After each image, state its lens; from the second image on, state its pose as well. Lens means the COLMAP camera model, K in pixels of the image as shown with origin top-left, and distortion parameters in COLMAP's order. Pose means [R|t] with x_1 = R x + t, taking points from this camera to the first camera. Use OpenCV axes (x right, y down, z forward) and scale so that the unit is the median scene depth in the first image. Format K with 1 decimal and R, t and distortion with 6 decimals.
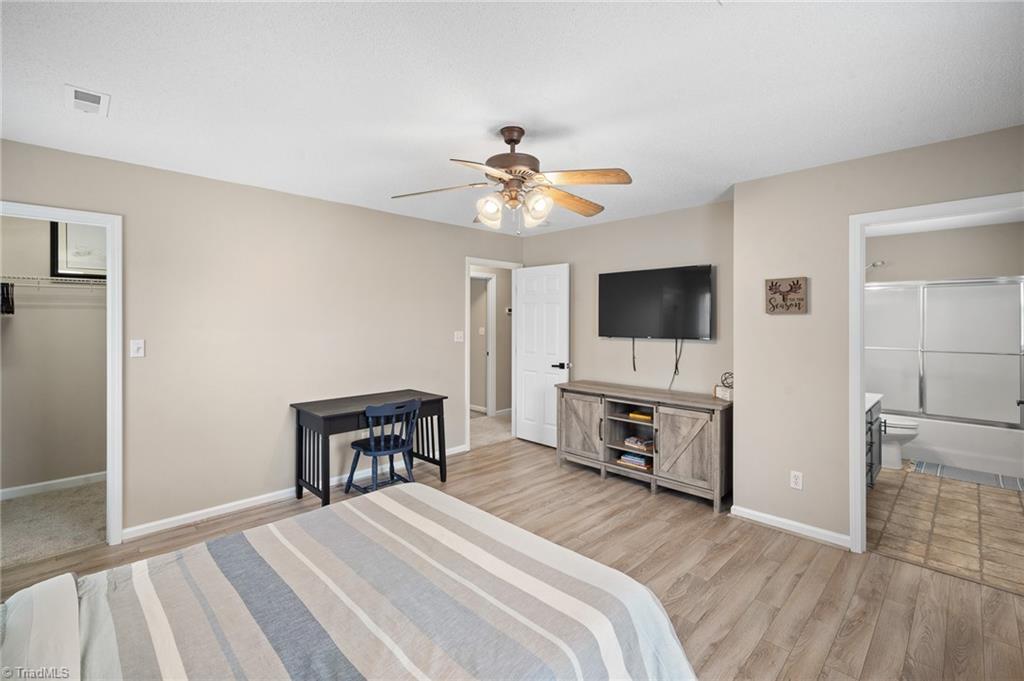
lens RADIAL K [[459.7, 0, 509.7], [0, 459.7, 317.3], [0, 0, 1]] dist [-0.000780, 0.000246]
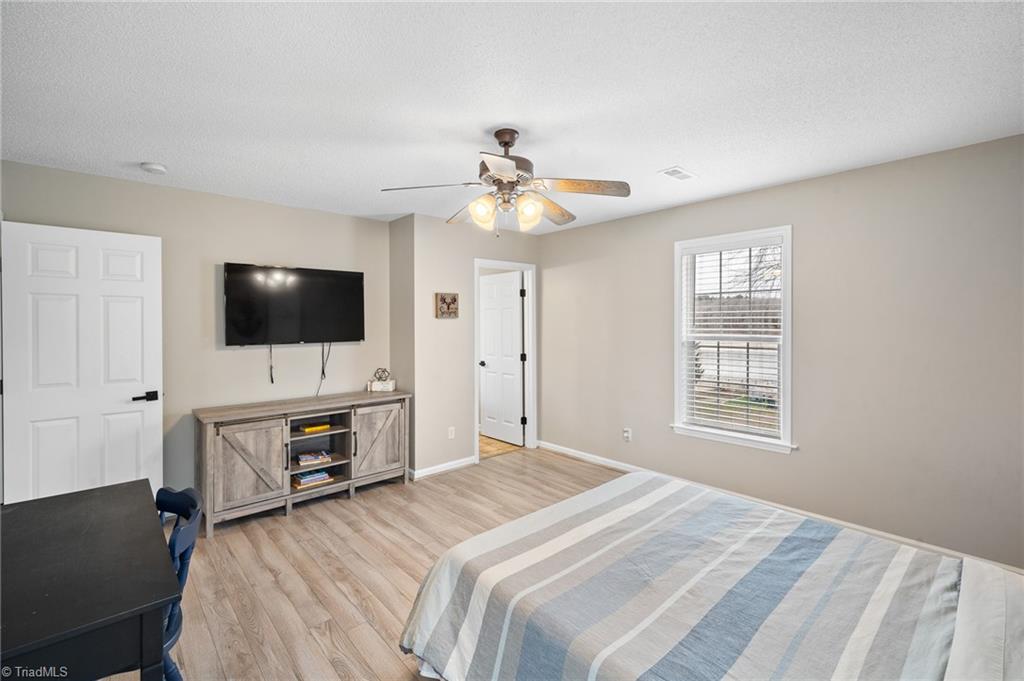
lens RADIAL K [[441.8, 0, 511.3], [0, 441.8, 325.9], [0, 0, 1]] dist [-0.000061, 0.000058]
pose [[0.044164, -0.008320, 0.998990, -0.639389], [-0.000774, 0.999965, 0.008362, 0.003617], [-0.999024, -0.001142, 0.044156, 0.631166]]
